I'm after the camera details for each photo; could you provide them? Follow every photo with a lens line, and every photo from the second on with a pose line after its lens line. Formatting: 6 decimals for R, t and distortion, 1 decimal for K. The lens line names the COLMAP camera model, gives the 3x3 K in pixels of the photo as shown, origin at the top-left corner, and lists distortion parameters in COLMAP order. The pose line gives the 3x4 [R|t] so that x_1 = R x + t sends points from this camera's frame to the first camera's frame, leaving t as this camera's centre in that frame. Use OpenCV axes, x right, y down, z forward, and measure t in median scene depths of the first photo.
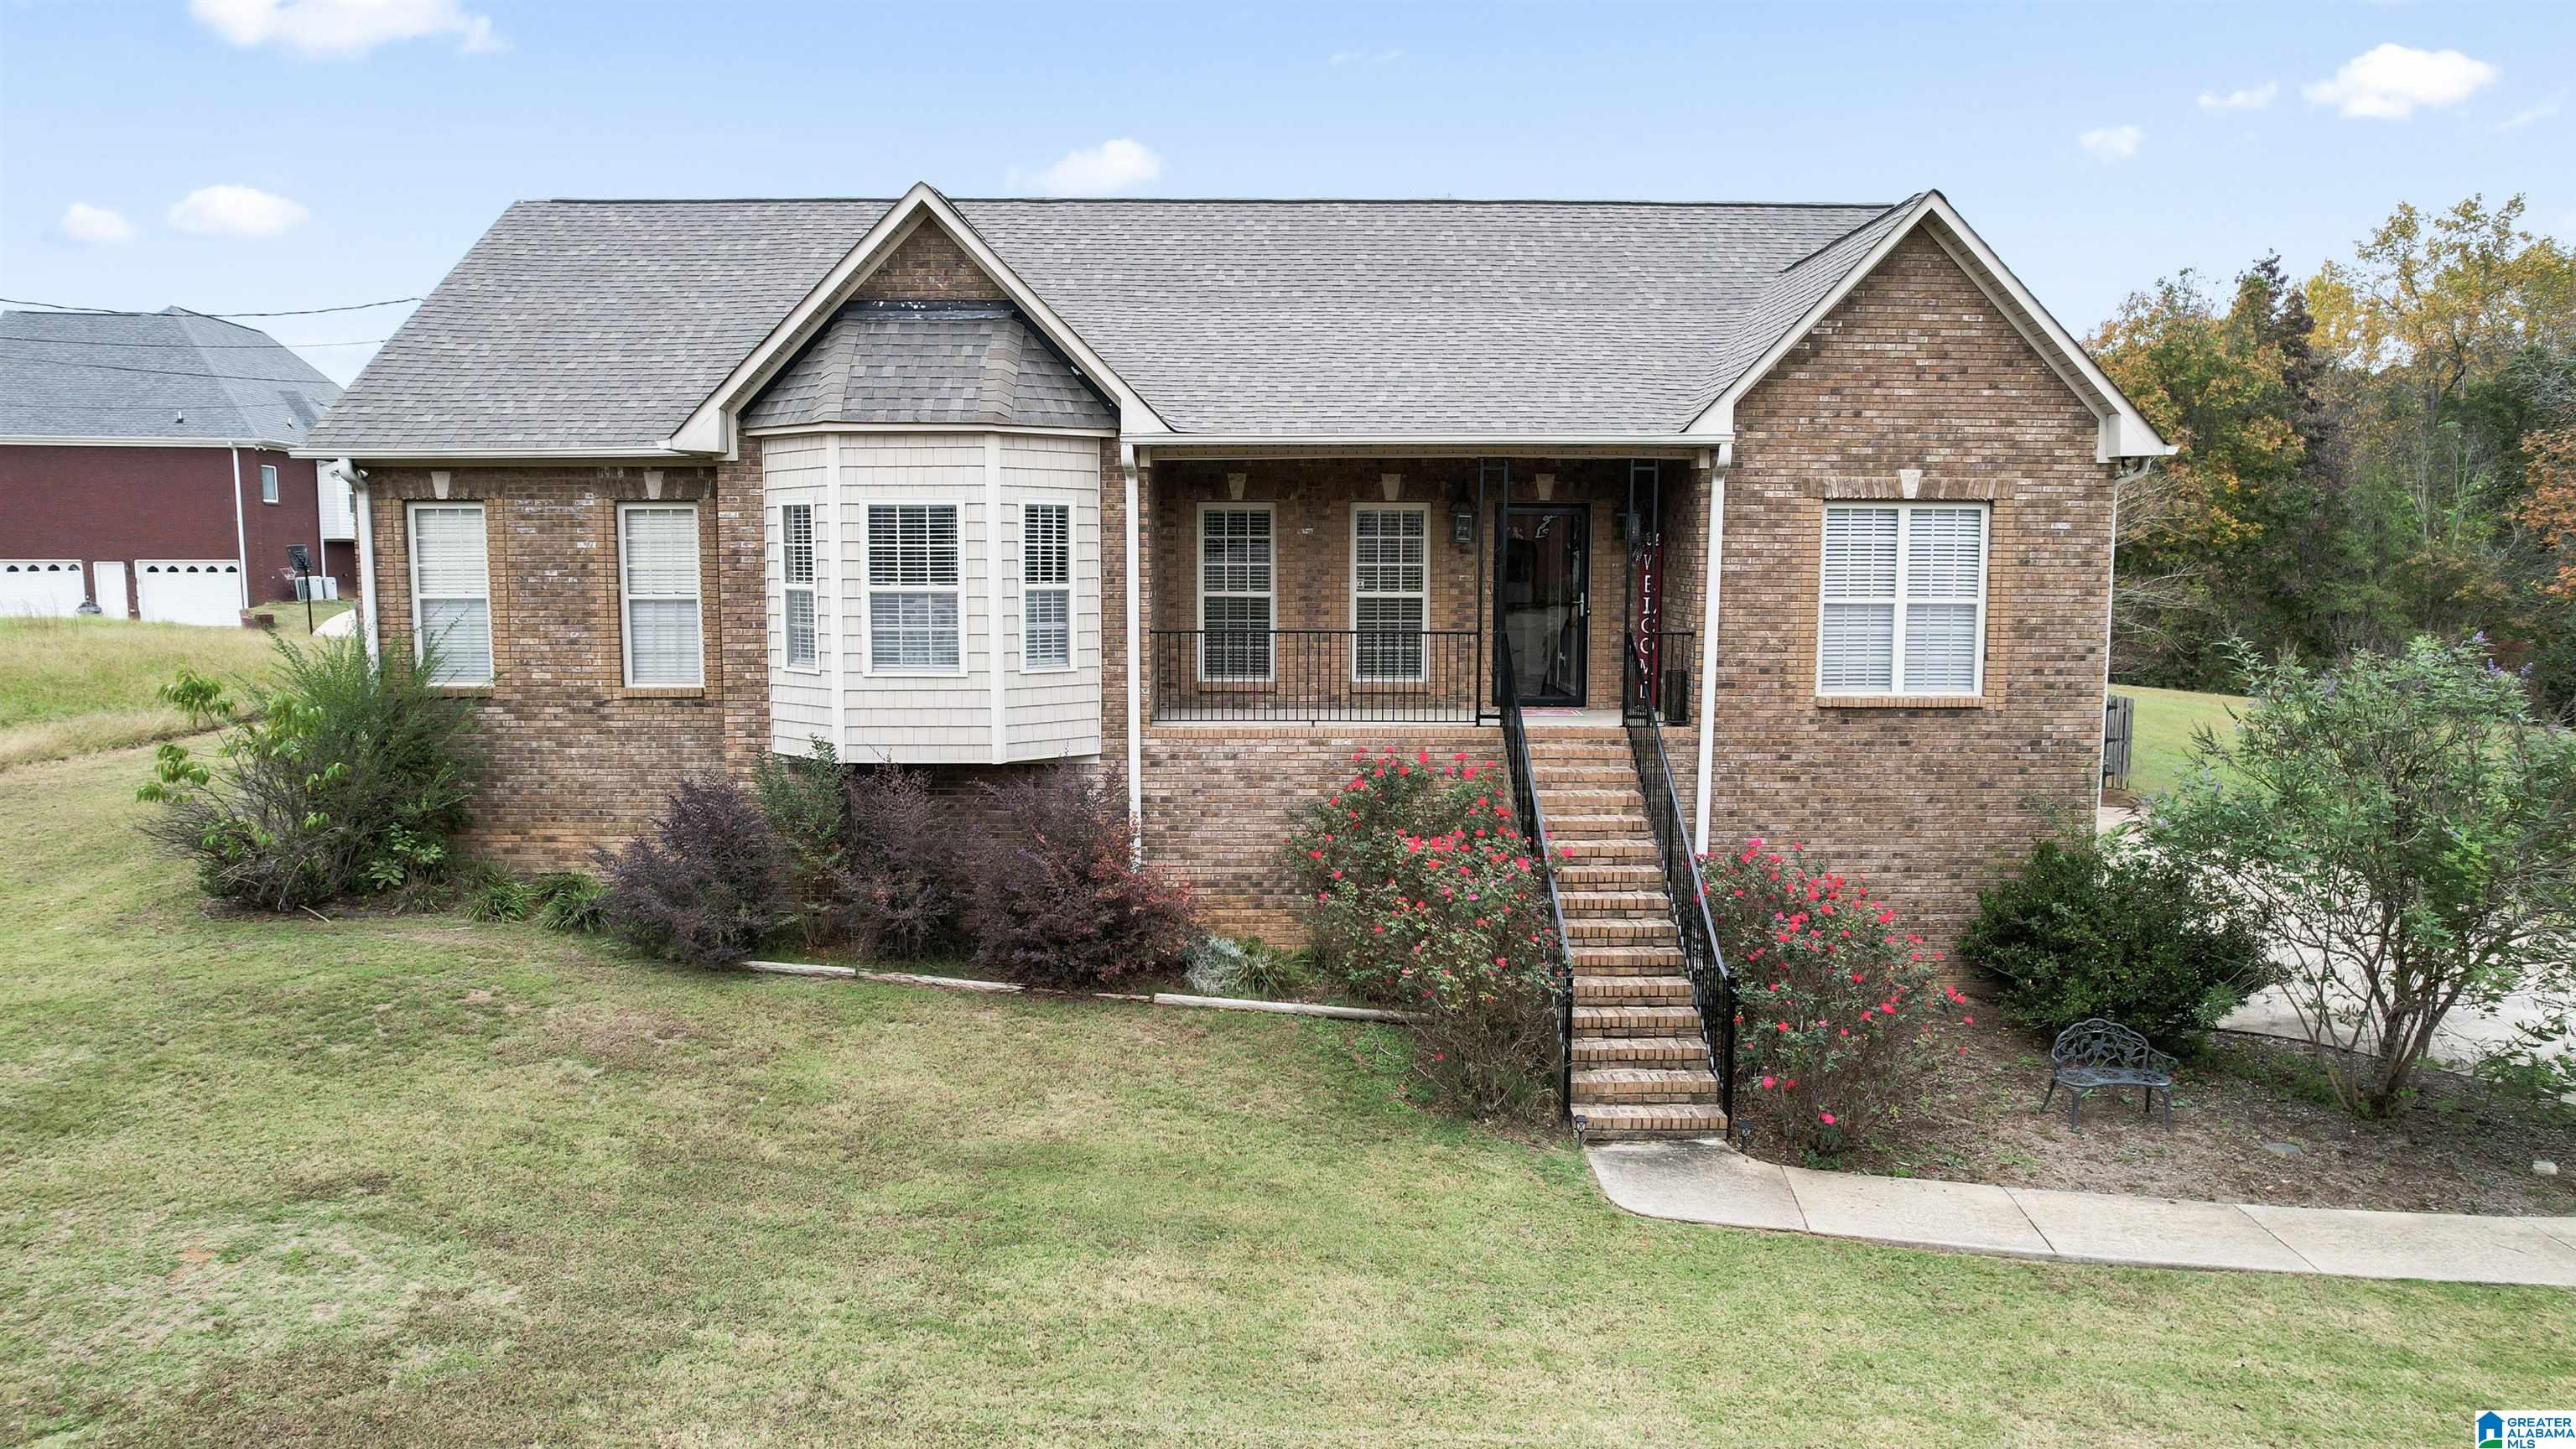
lens RADIAL K [[1654.2, 0, 1283.6], [0, 1654.2, 724.8], [0, 0, 1]] dist [-0.051976, 0.037844]
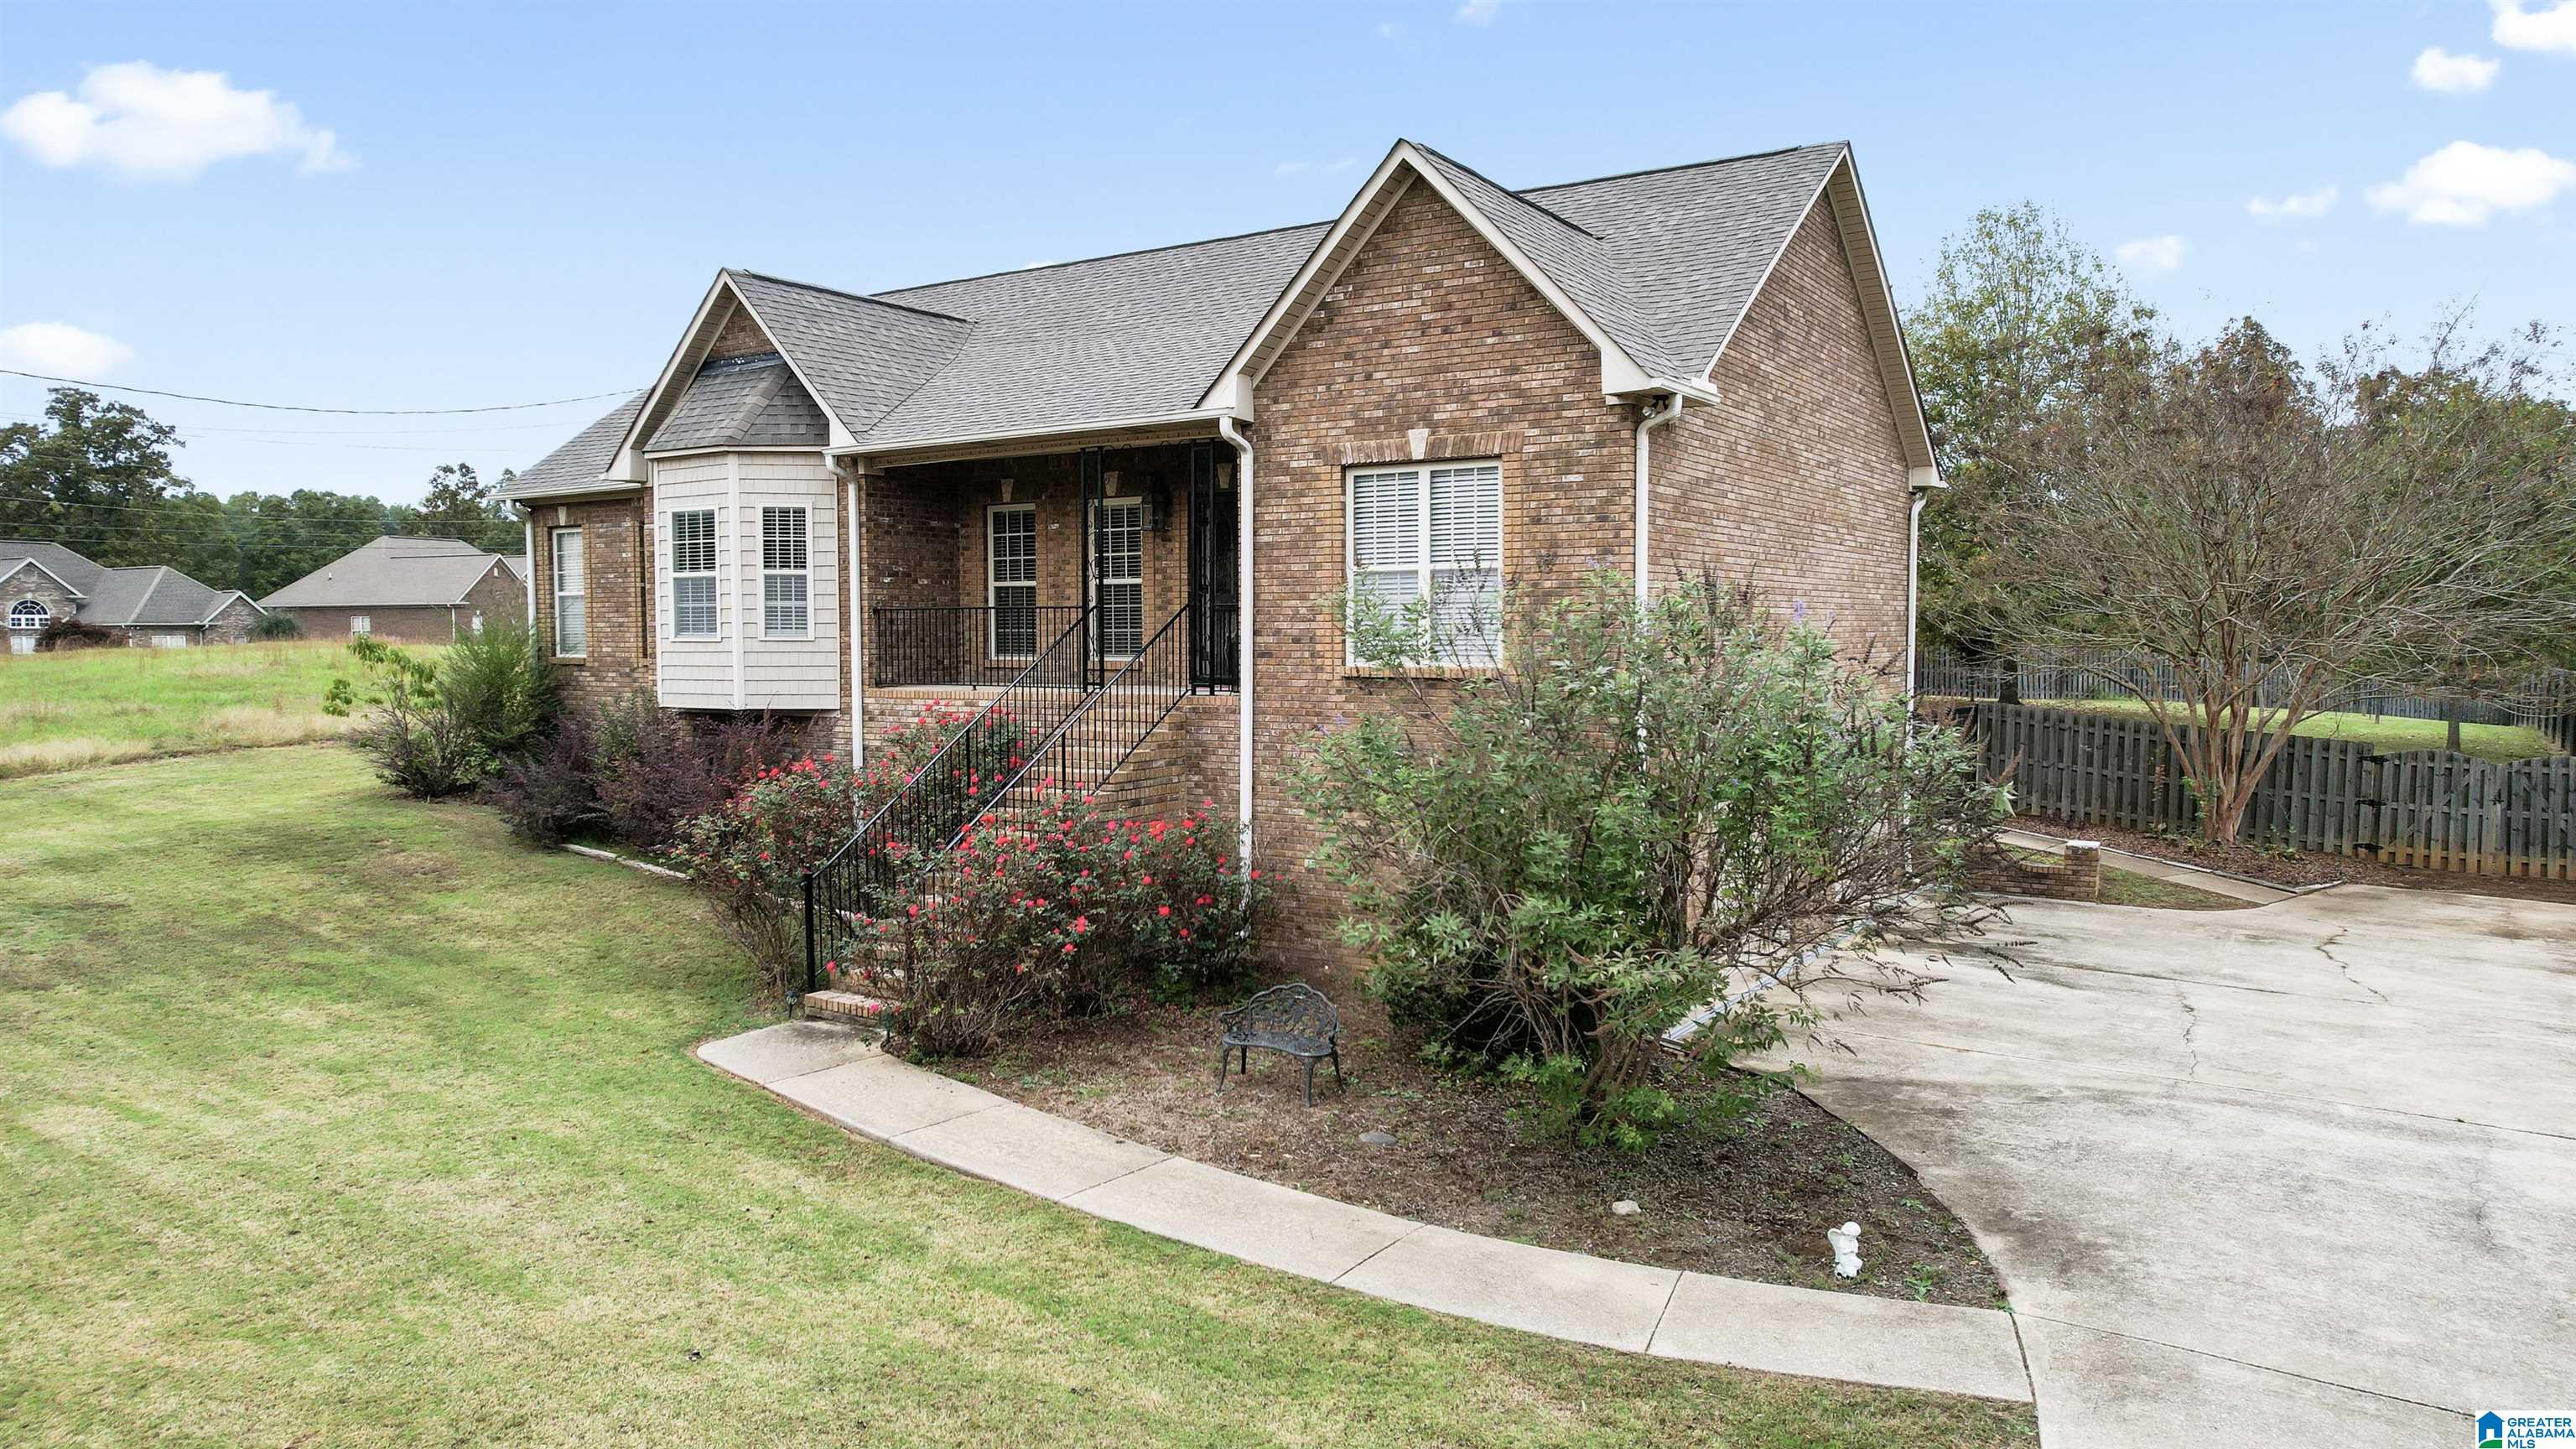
lens RADIAL K [[1654.2, 0, 1271.7], [0, 1654.2, 726.7], [0, 0, 1]] dist [-0.051976, 0.037844]
pose [[0.831612, 0.027189, -0.554692, 0.850757], [-0.054951, 0.997928, -0.033470, 0.054907], [0.552632, 0.058315, 0.831382, 0.161966]]
